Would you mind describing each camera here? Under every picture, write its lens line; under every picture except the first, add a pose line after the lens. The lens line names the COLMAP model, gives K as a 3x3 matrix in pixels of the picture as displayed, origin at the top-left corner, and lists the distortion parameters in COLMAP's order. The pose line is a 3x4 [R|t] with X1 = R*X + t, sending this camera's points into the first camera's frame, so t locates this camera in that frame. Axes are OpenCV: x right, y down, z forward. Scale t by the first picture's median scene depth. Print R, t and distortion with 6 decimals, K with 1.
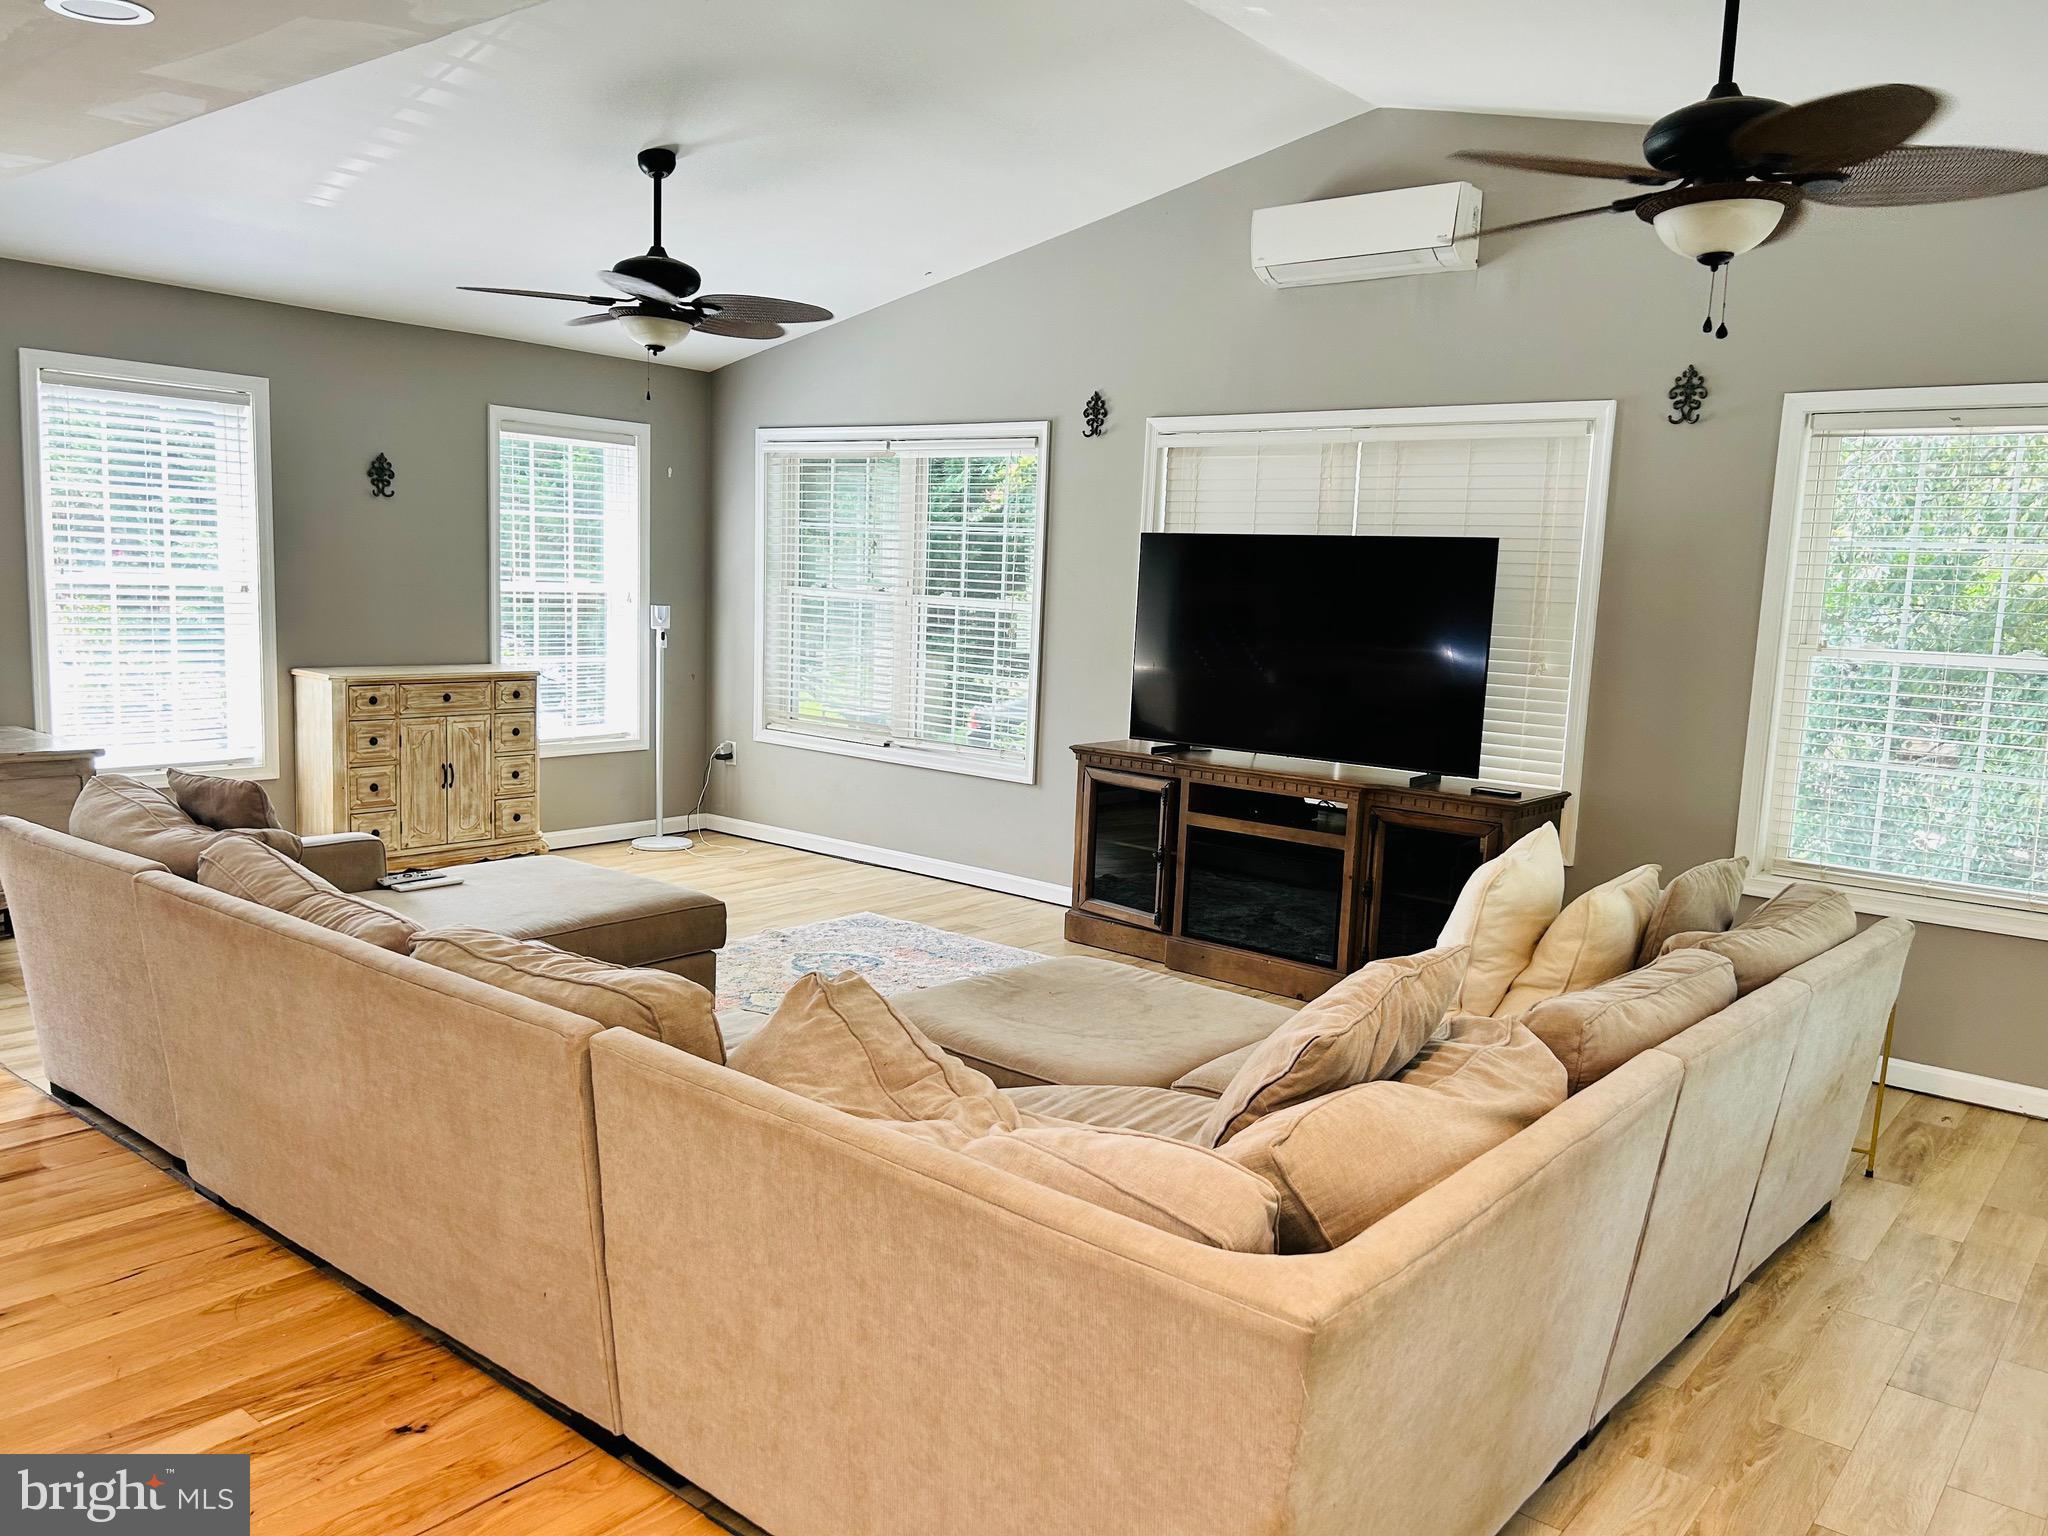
lens RADIAL K [[1526.1, 0, 1016.7], [0, 1526.1, 790.1], [0, 0, 1]] dist [0.126924, -0.251313]
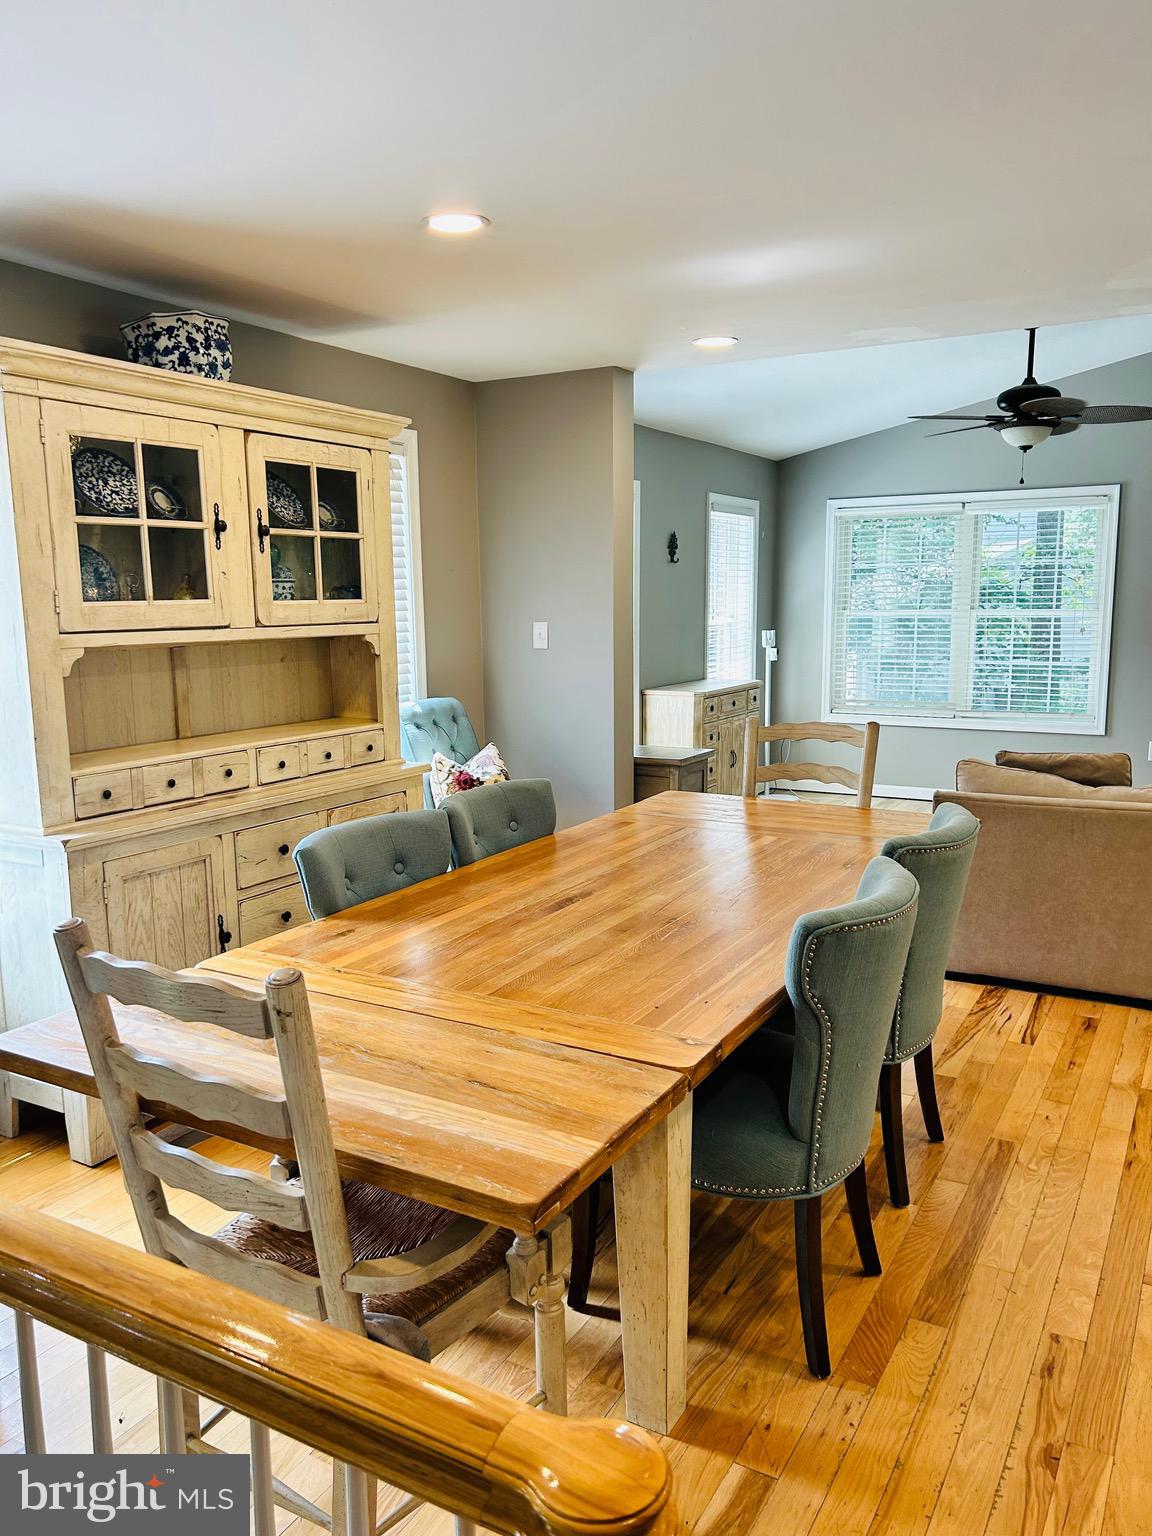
lens RADIAL K [[1144.5, 0, 593.8], [0, 1144.5, 774.4], [0, 0, 1]] dist [0.126924, -0.251313]
pose [[0.981521, -0.078988, 0.174291, -0.787513], [0.076447, 0.996847, 0.021259, -0.031400], [-0.175420, -0.007542, 0.984465, -0.007654]]
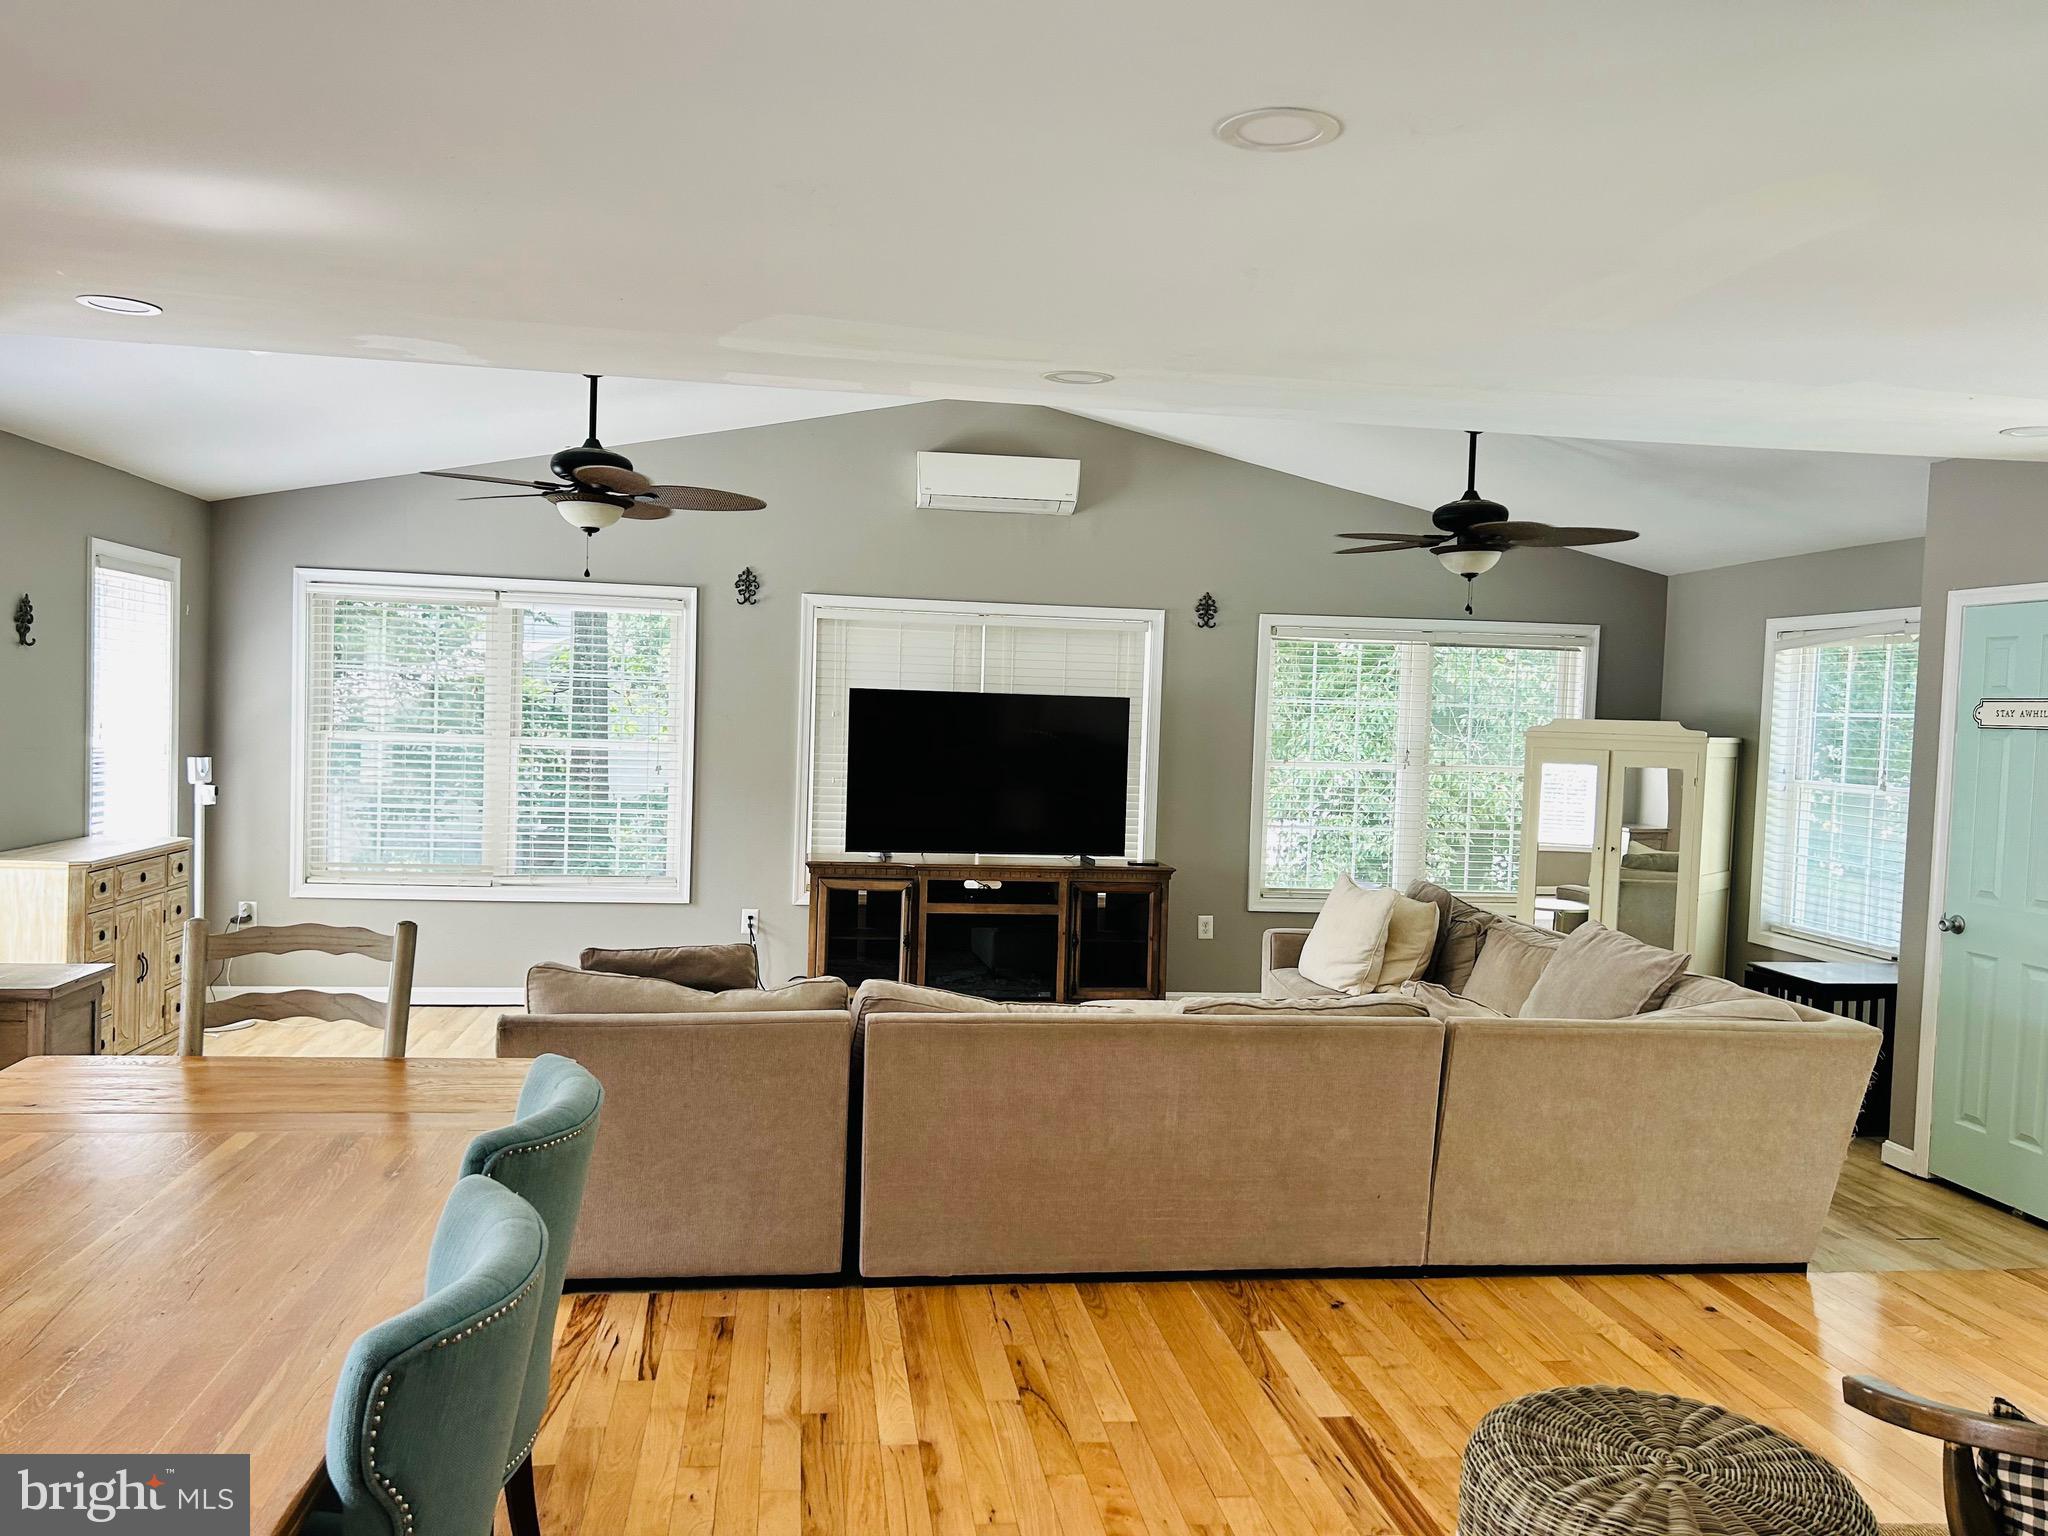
lens RADIAL K [[1527.8, 0, 1024.5], [0, 1527.8, 777.9], [0, 0, 1]] dist [0.027452, -0.053373]
pose [[0.667754, -0.050382, 0.742675, -0.779242], [0.101074, 0.994604, -0.023406, -0.052164], [-0.737488, 0.090695, 0.669243, 0.064360]]
